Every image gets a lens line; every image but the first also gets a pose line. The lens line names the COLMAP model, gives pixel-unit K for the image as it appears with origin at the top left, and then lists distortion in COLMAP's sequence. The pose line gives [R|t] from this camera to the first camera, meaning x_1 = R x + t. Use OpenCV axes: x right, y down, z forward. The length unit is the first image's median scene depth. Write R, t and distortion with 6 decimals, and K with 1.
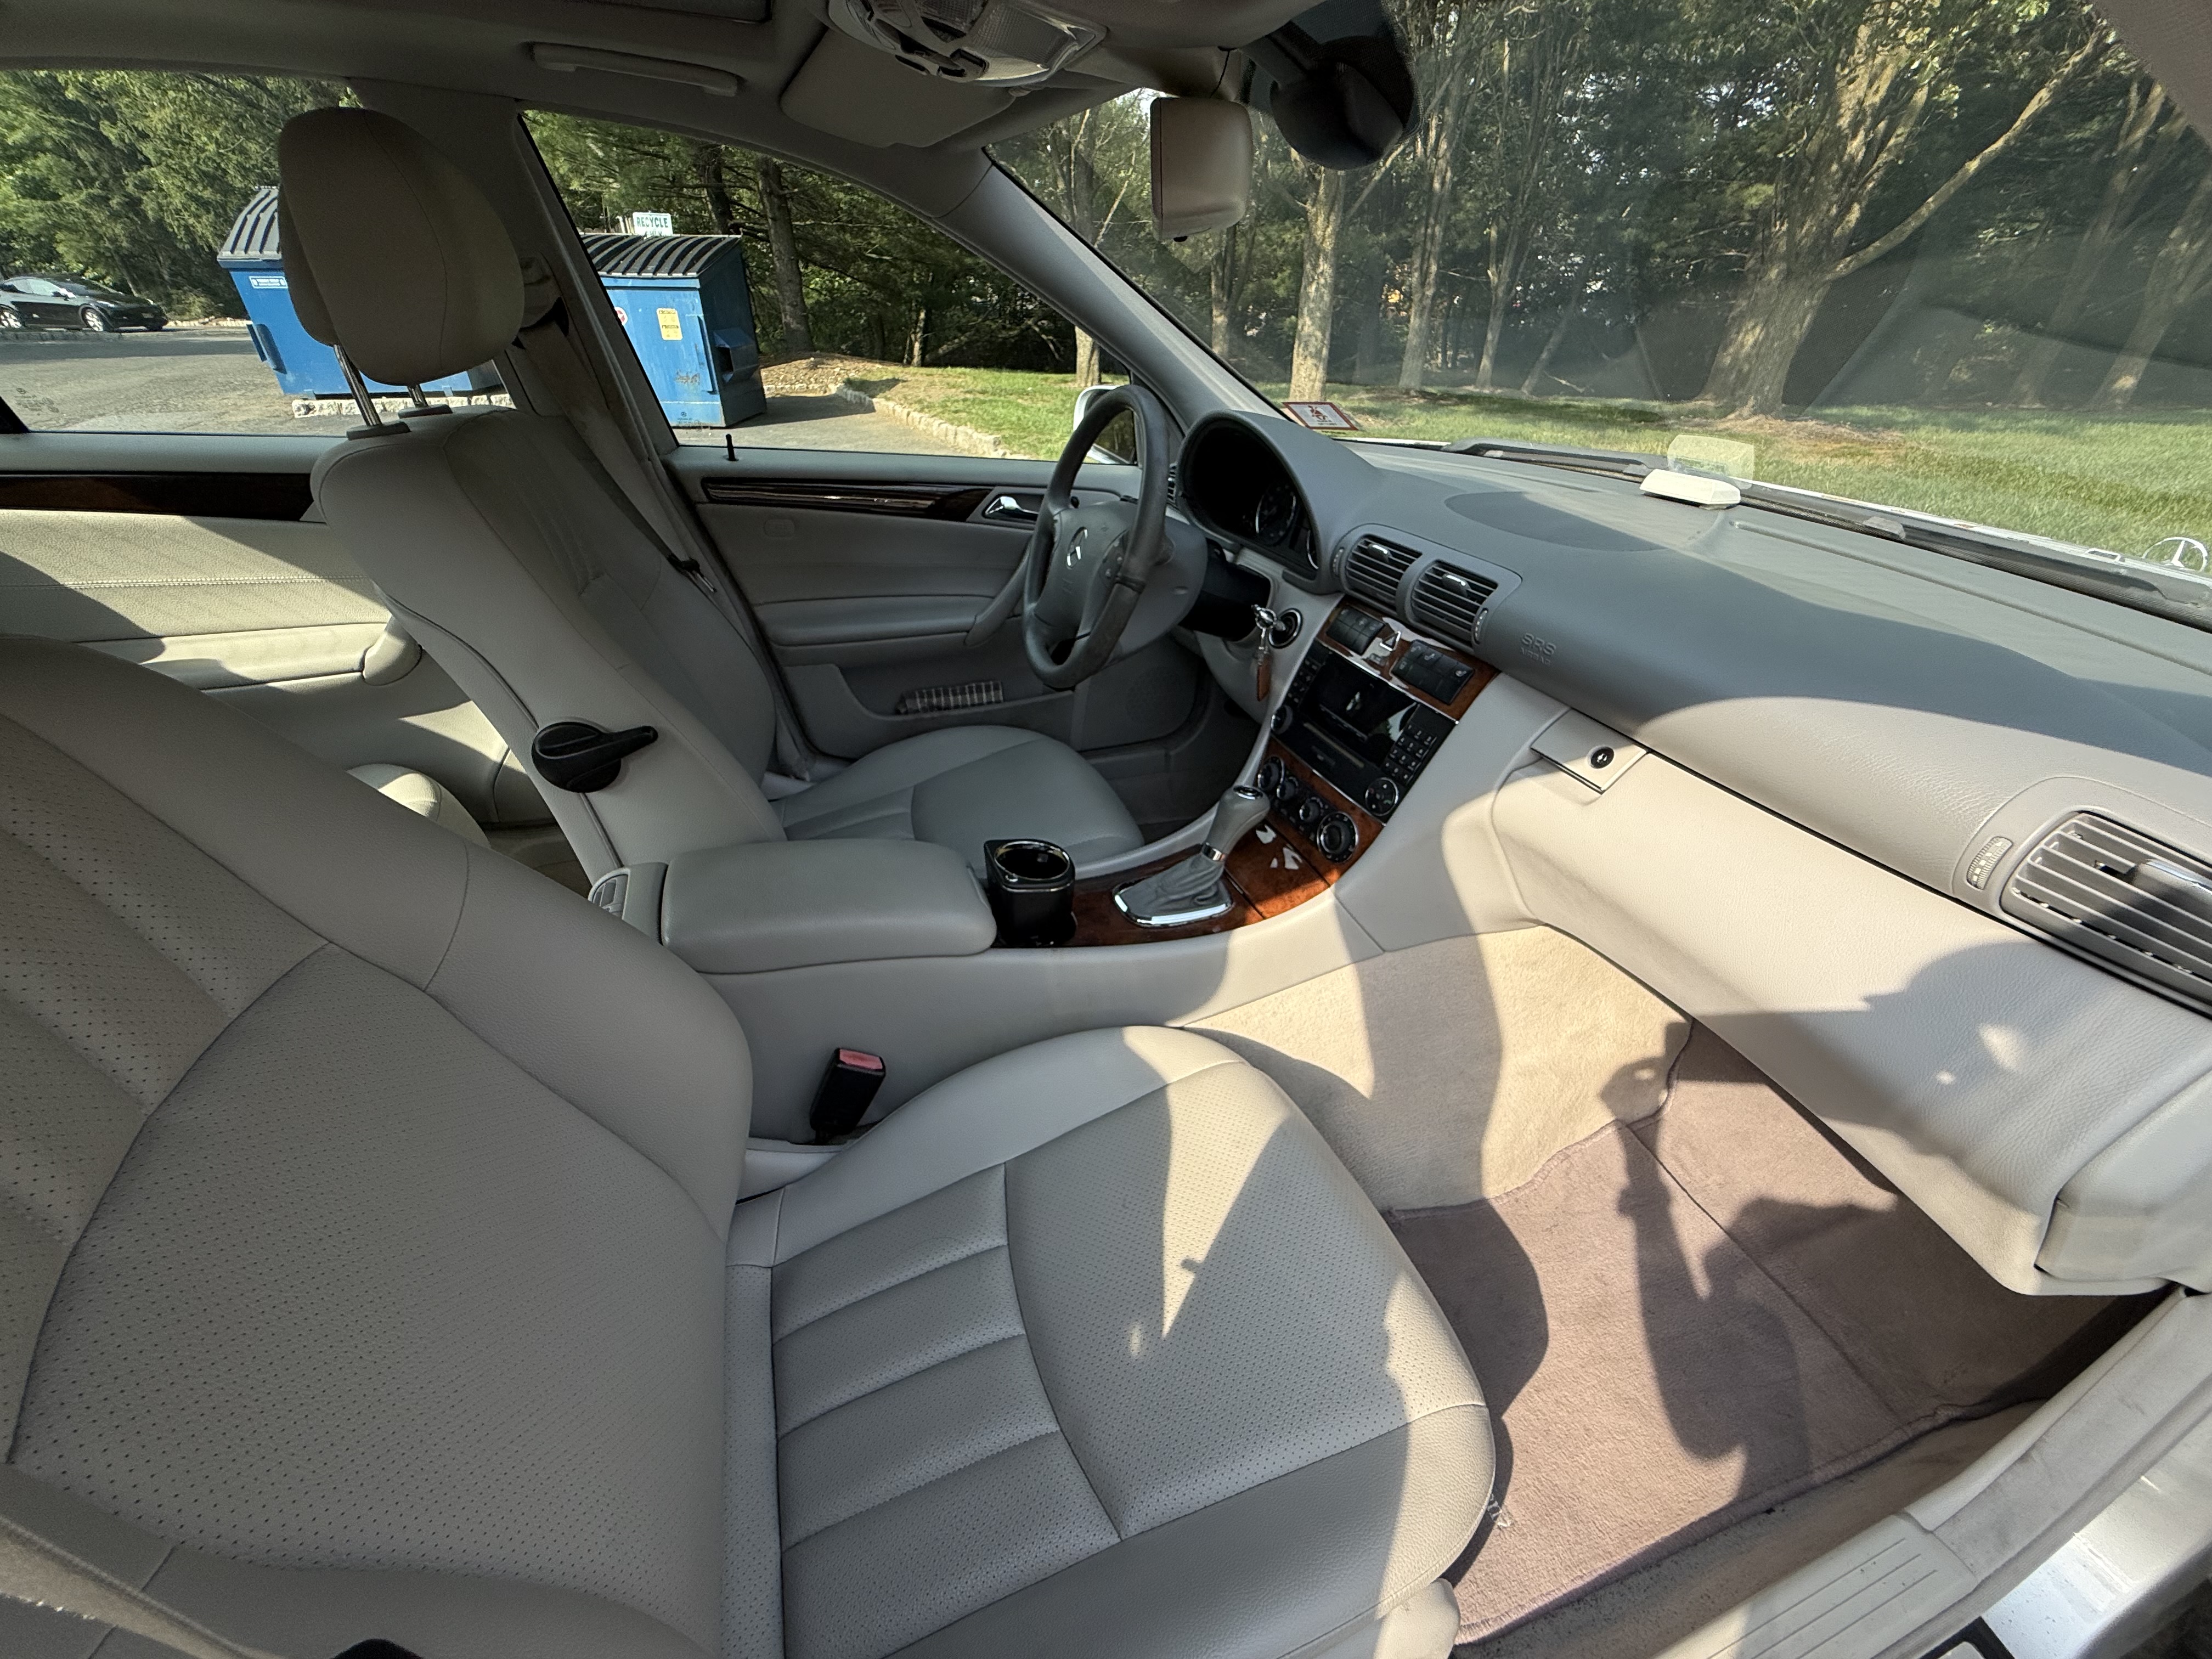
lens RADIAL K [[897.7, 0, 1103.5], [0, 897.7, 821.1], [0, 0, 1]] dist [0.001619, -0.000718]
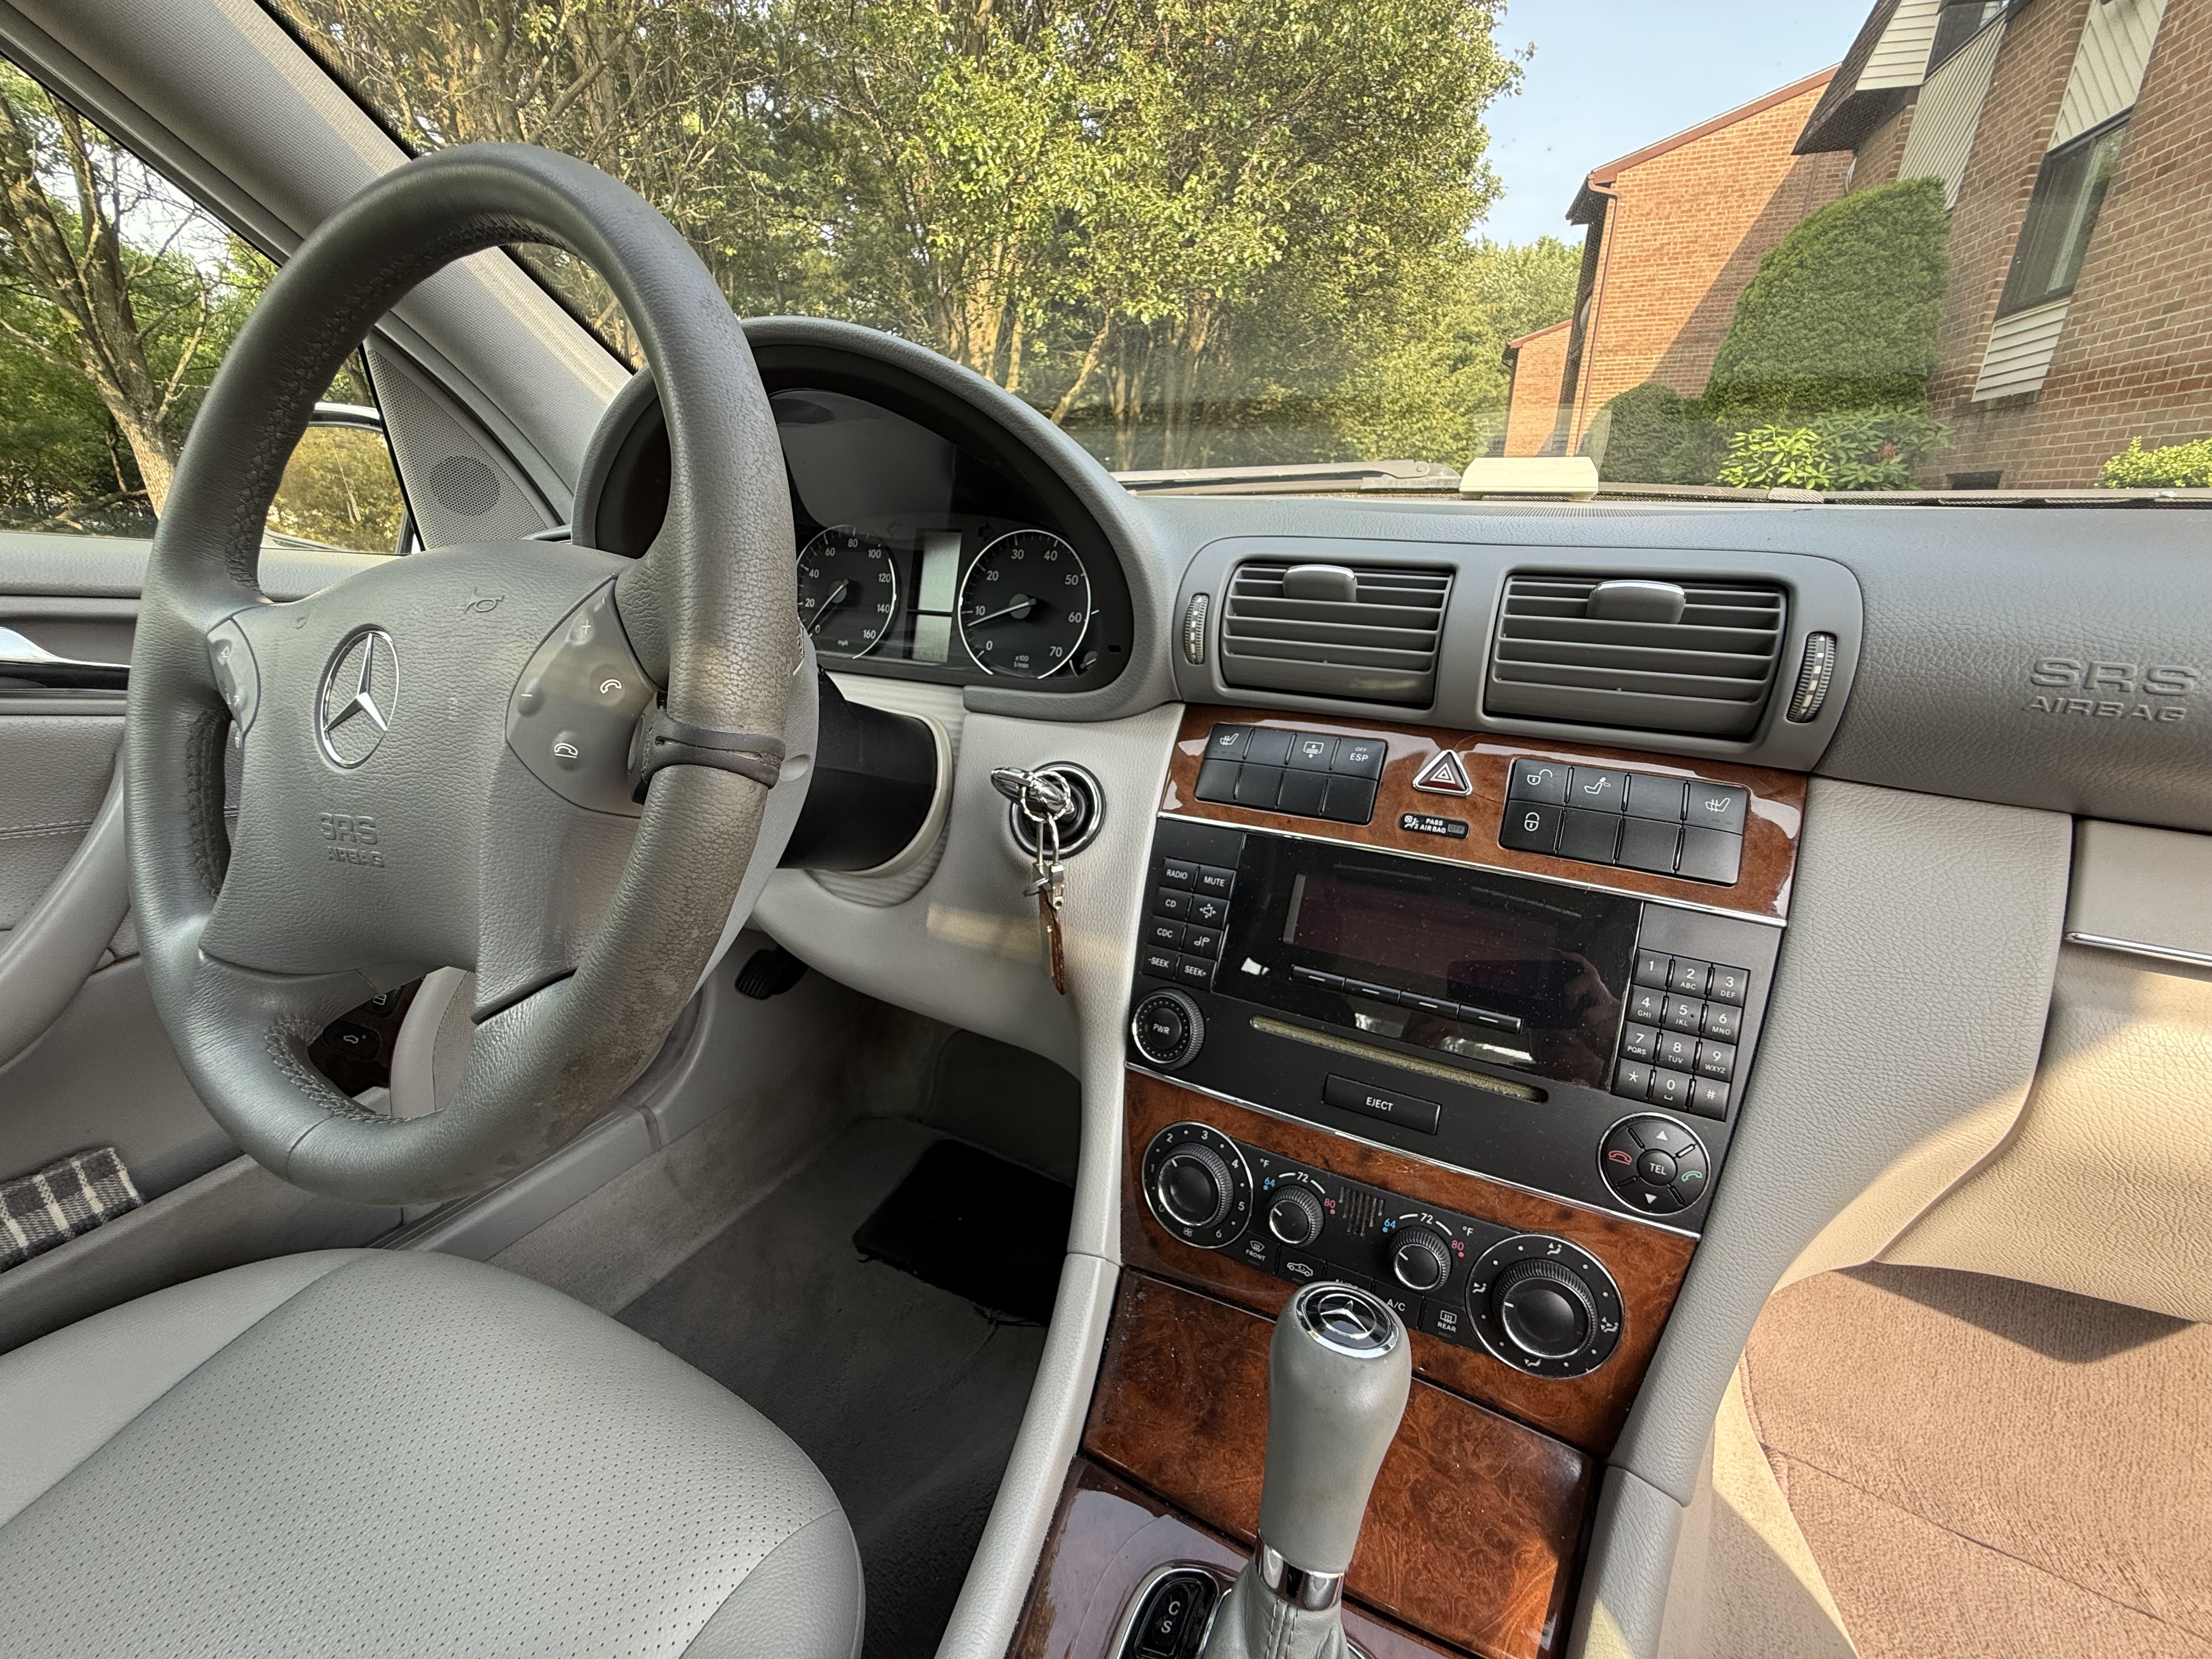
lens RADIAL K [[897.7, 0, 1103.5], [0, 897.7, 821.1], [0, 0, 1]] dist [0.001619, -0.000718]
pose [[0.725135, -0.216265, 0.653765, -0.048316], [0.332491, 0.941359, -0.057387, -0.162227], [-0.603017, 0.258984, 0.754518, 0.608413]]
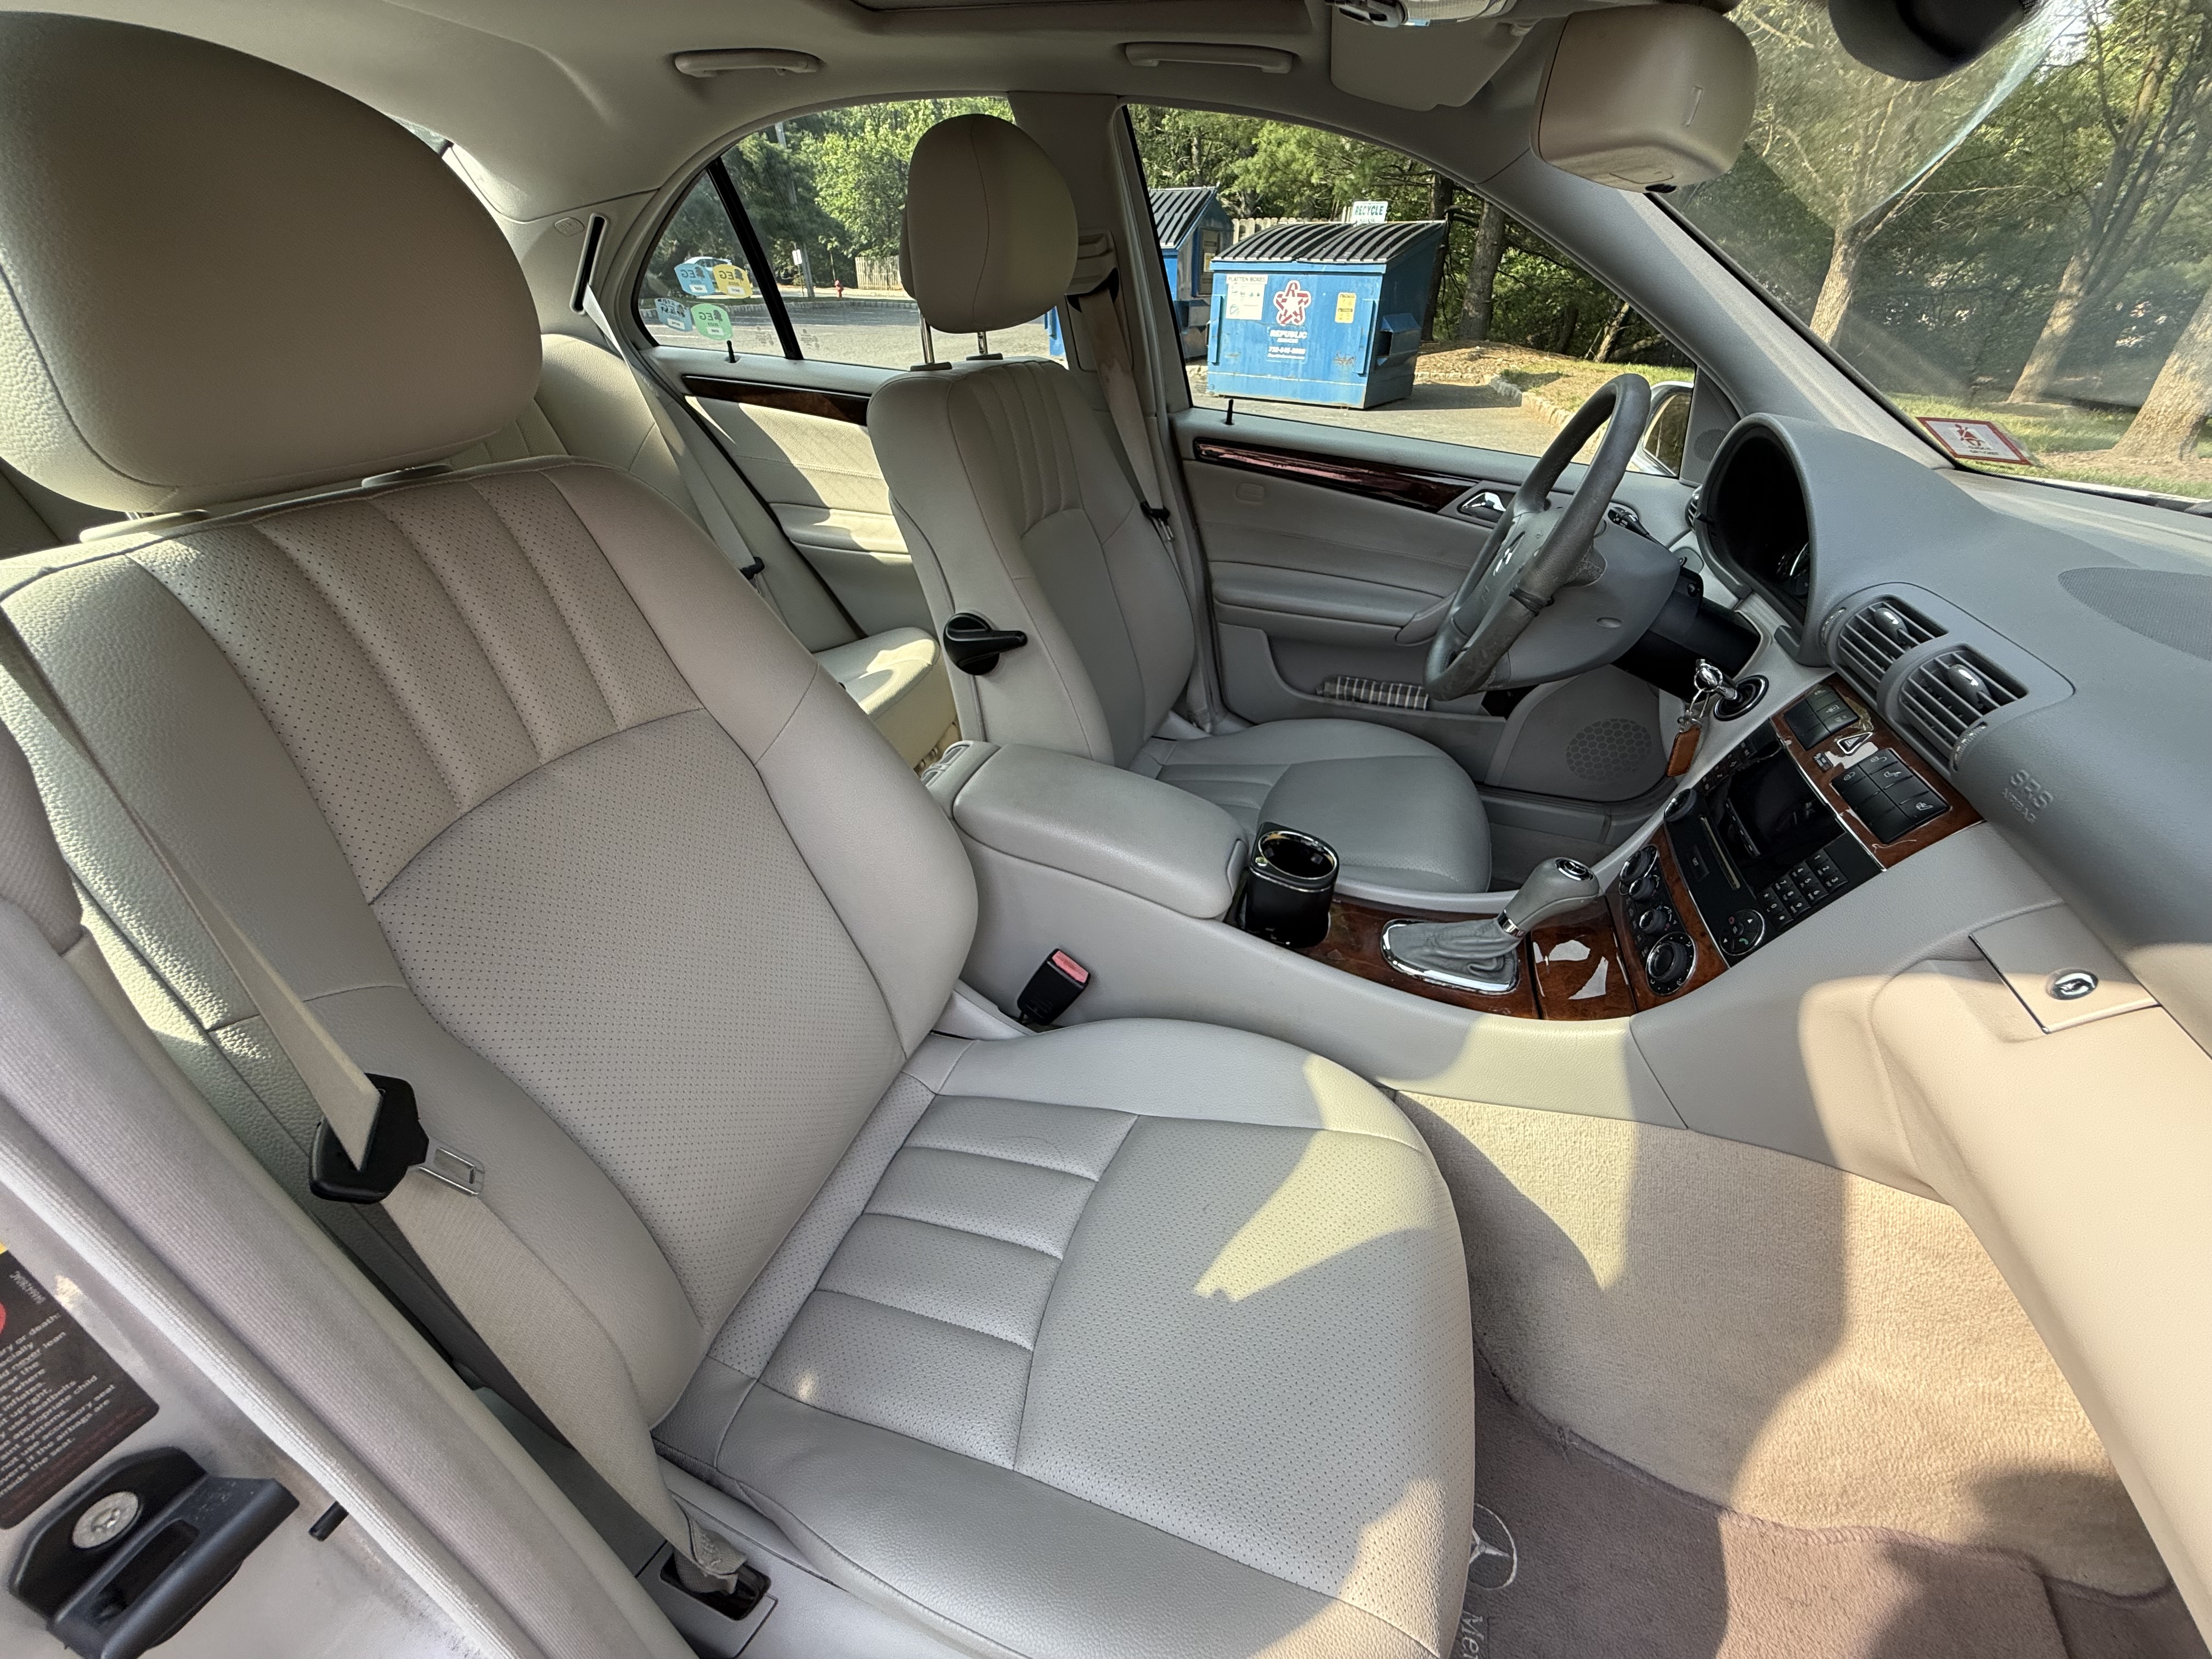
lens RADIAL K [[897.7, 0, 1103.5], [0, 897.7, 821.1], [0, 0, 1]] dist [0.001619, -0.000718]
pose [[0.793294, 0.320600, -0.517591, 0.181736], [-0.315516, 0.943545, 0.100859, -0.016466], [0.520706, 0.083298, 0.849663, 0.054012]]
